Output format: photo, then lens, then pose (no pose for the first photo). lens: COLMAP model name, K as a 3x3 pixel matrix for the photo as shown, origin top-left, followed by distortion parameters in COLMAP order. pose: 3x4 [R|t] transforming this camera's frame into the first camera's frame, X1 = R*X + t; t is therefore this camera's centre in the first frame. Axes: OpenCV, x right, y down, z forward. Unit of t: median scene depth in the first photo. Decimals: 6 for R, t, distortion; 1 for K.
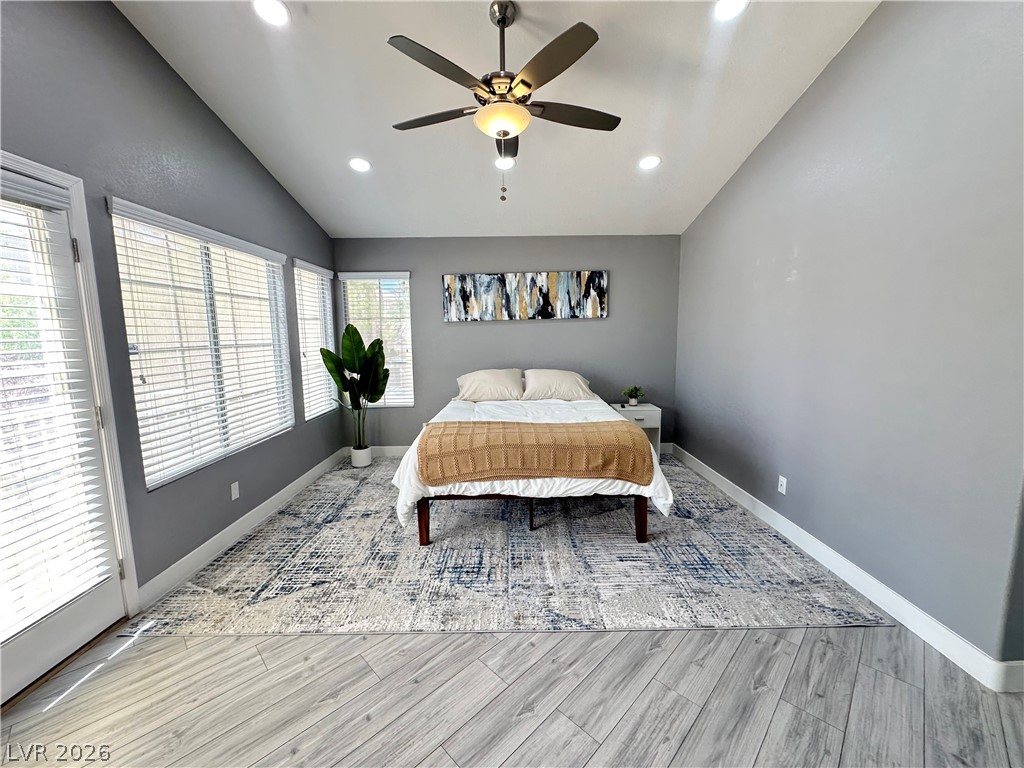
lens RADIAL K [[409.1, 0, 507.3], [0, 409.1, 384.3], [0, 0, 1]] dist [-0.002795, -0.000094]
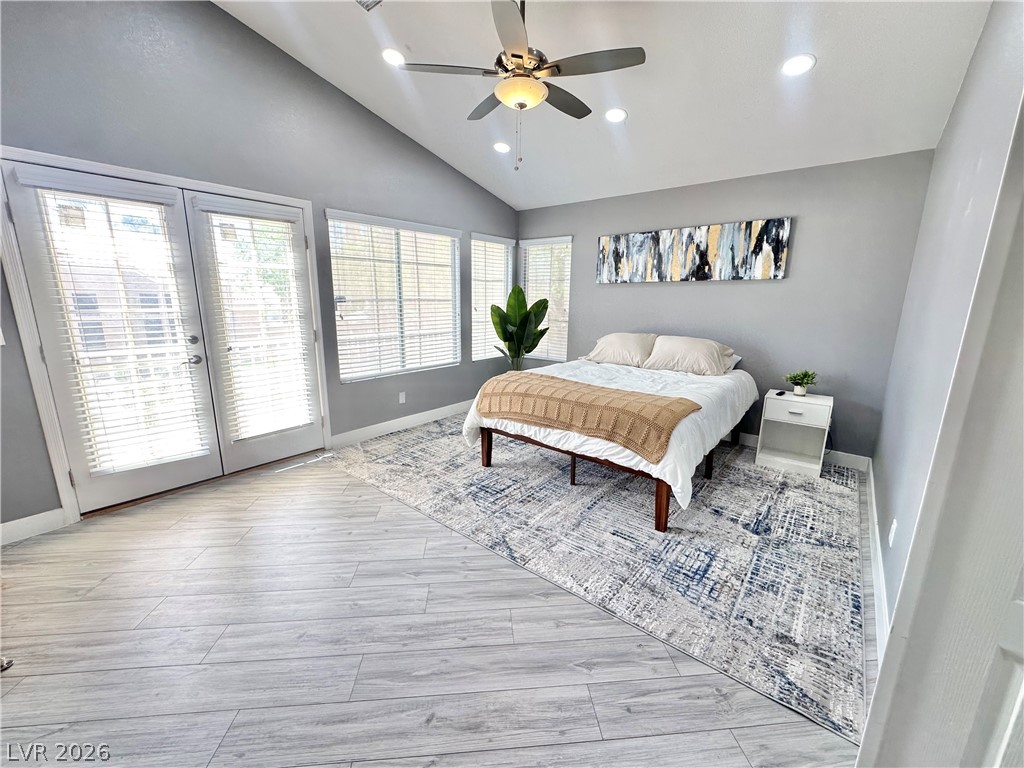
lens RADIAL K [[409.3, 0, 512.3], [0, 409.3, 384.8], [0, 0, 1]] dist [-0.001509, 0.000324]
pose [[0.768926, 0.157504, -0.619633, 0.367020], [-0.100518, 0.986909, 0.126125, -0.010034], [0.631386, -0.034697, 0.774692, 0.060589]]
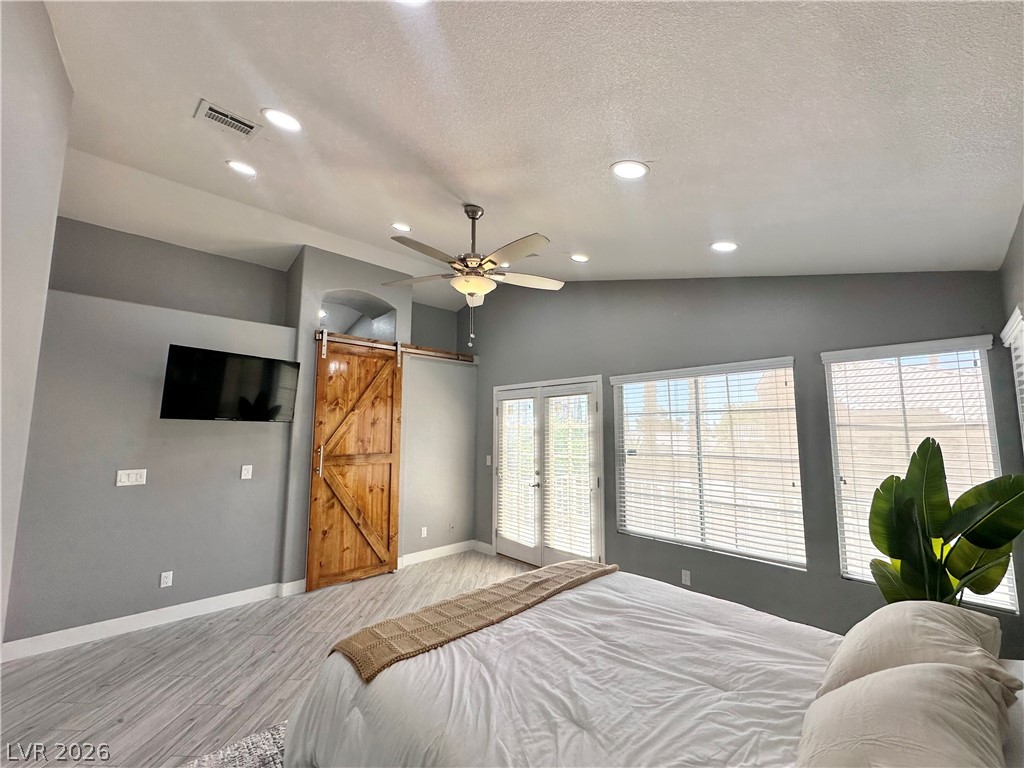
lens RADIAL K [[409.3, 0, 512.3], [0, 409.3, 384.8], [0, 0, 1]] dist [-0.001509, 0.000324]
pose [[-0.726463, -0.073941, -0.683216, 0.362500], [-0.084972, 0.996230, -0.017465, -0.152817], [0.681932, 0.045367, -0.730007, 0.969891]]
